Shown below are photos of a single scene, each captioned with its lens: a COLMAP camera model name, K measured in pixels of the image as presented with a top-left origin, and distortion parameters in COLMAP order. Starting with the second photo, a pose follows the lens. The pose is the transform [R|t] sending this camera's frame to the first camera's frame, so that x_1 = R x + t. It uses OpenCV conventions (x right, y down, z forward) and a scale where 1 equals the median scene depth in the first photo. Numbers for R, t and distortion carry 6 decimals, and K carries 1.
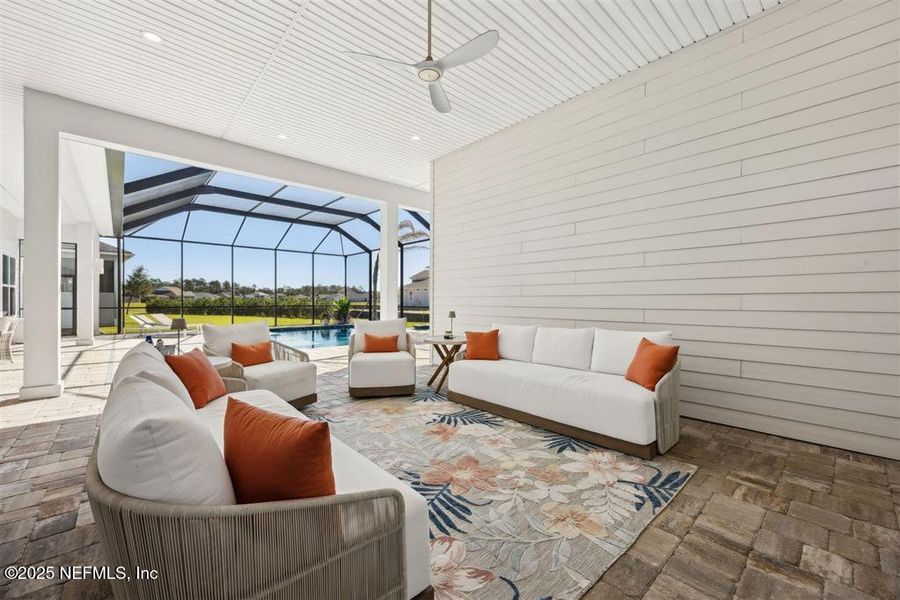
lens RADIAL K [[362.5, 0, 450.4], [0, 362.5, 298.9], [0, 0, 1]] dist [0.002815, -0.000912]
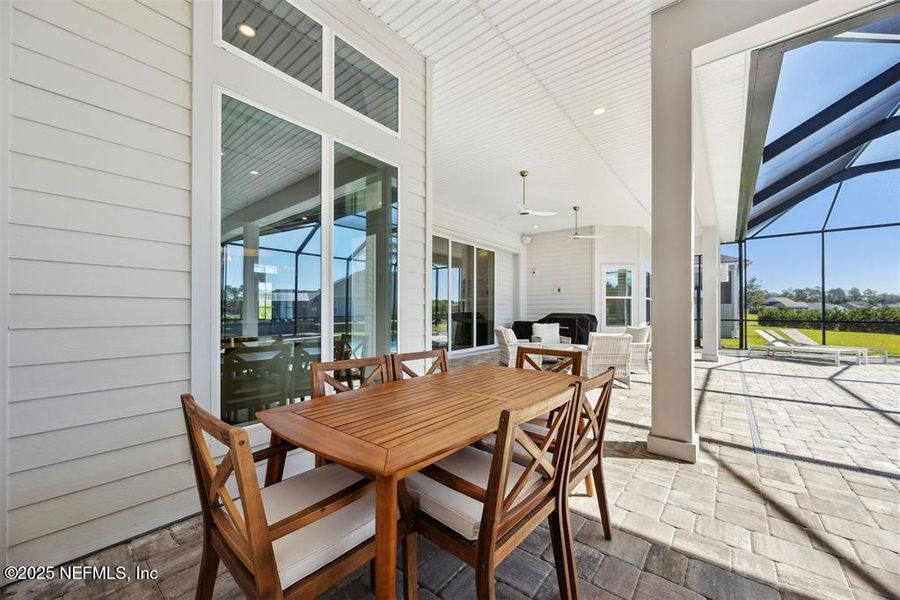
lens RADIAL K [[343.1, 0, 449.0], [0, 343.1, 308.3], [0, 0, 1]] dist [-0.009141, -0.000272]
pose [[0.145087, -0.009941, -0.989369, -0.200086], [0.002991, 0.999949, -0.009608, 0.000867], [0.989414, -0.001565, 0.145109, 0.176801]]
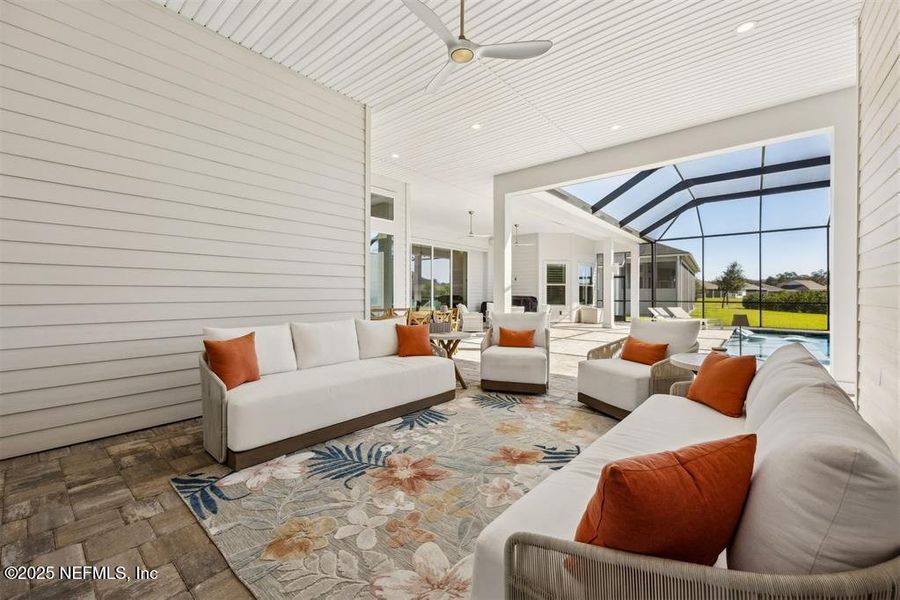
lens RADIAL K [[362.5, 0, 449.1], [0, 362.5, 294.4], [0, 0, 1]] dist [0.002815, -0.000912]
pose [[0.124942, -0.001067, -0.992163, 0.196875], [0.002147, 0.999997, -0.000805, 0.001462], [0.992162, -0.002029, 0.124944, 0.193390]]
